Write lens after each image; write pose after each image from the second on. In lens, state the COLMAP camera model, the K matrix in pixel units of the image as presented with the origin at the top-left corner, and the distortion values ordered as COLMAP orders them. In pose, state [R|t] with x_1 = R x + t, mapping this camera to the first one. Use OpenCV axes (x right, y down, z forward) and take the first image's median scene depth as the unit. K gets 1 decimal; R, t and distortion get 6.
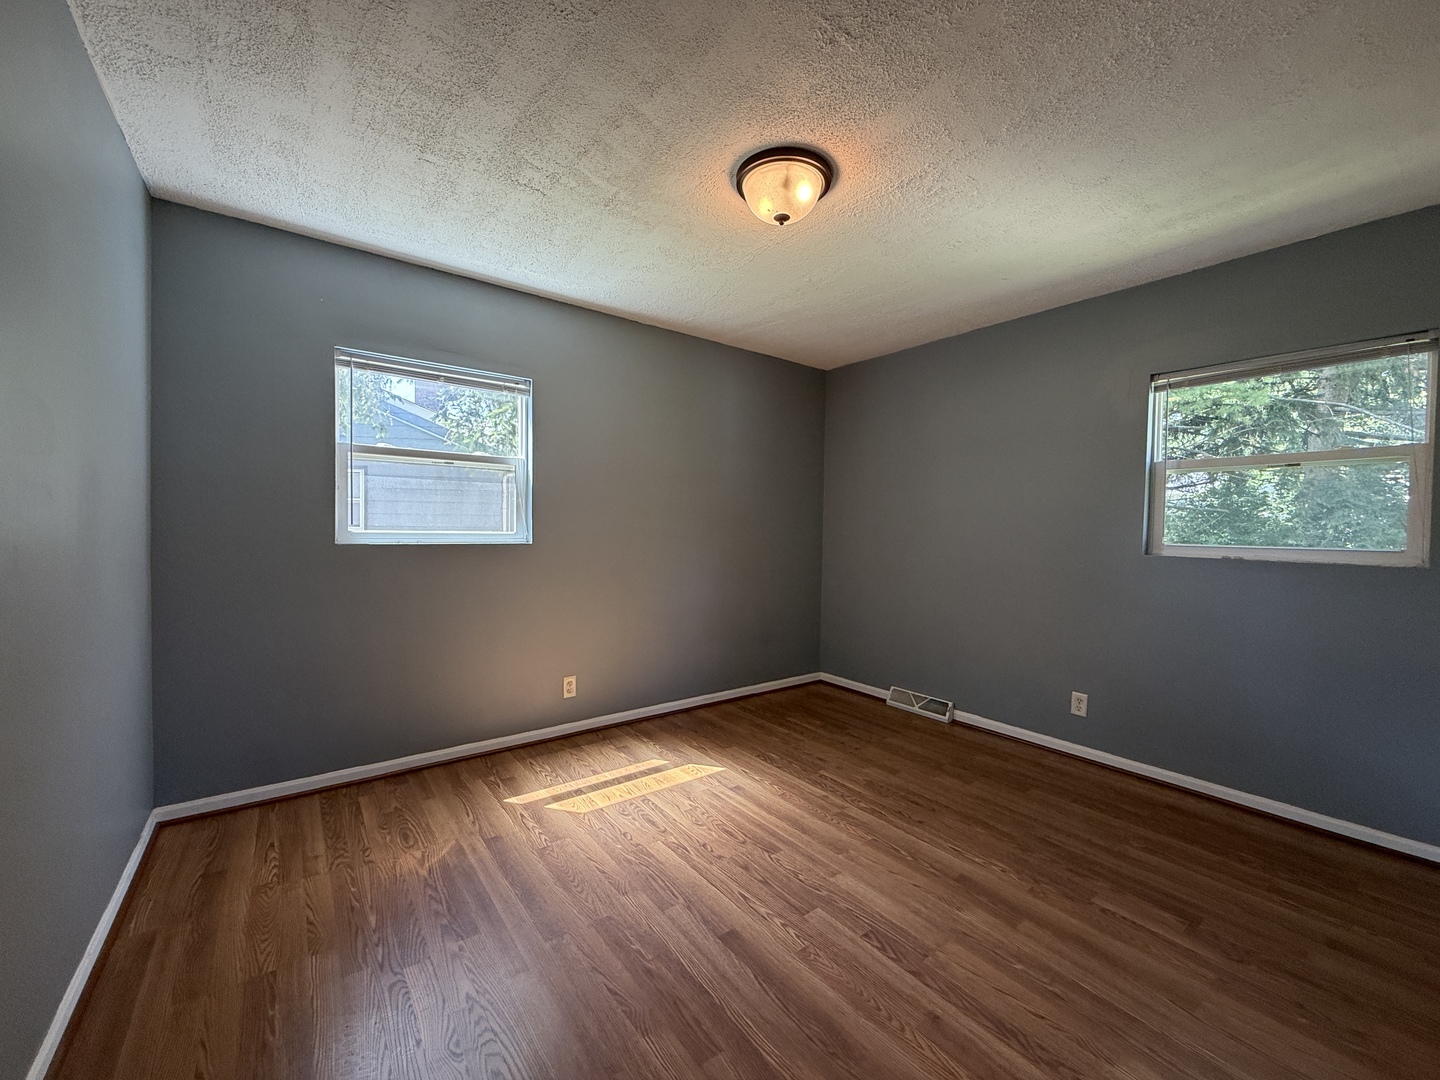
lens RADIAL K [[576.0, 0, 728.2], [0, 576.0, 540.8], [0, 0, 1]] dist [-0.001228, -0.000220]
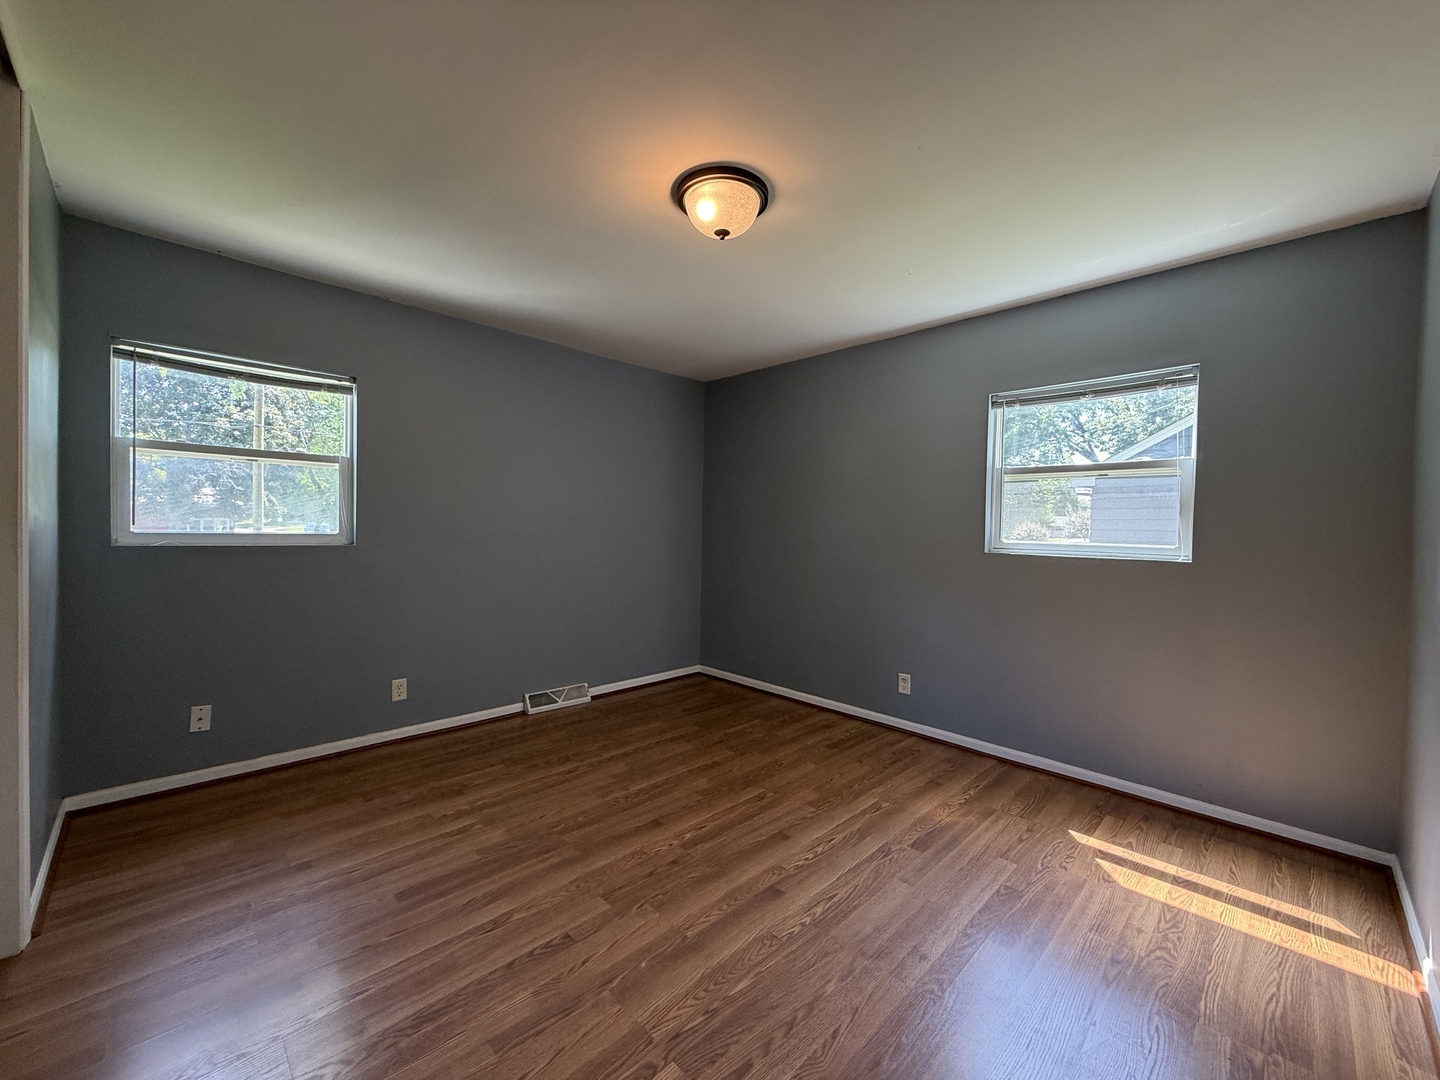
lens RADIAL K [[576.0, 0, 728.2], [0, 576.0, 540.8], [0, 0, 1]] dist [-0.001228, -0.000220]
pose [[0.138982, 0.012253, -0.990219, 0.415926], [-0.035735, 0.999334, 0.007350, -0.012422], [0.989650, 0.034364, 0.139327, 0.260927]]
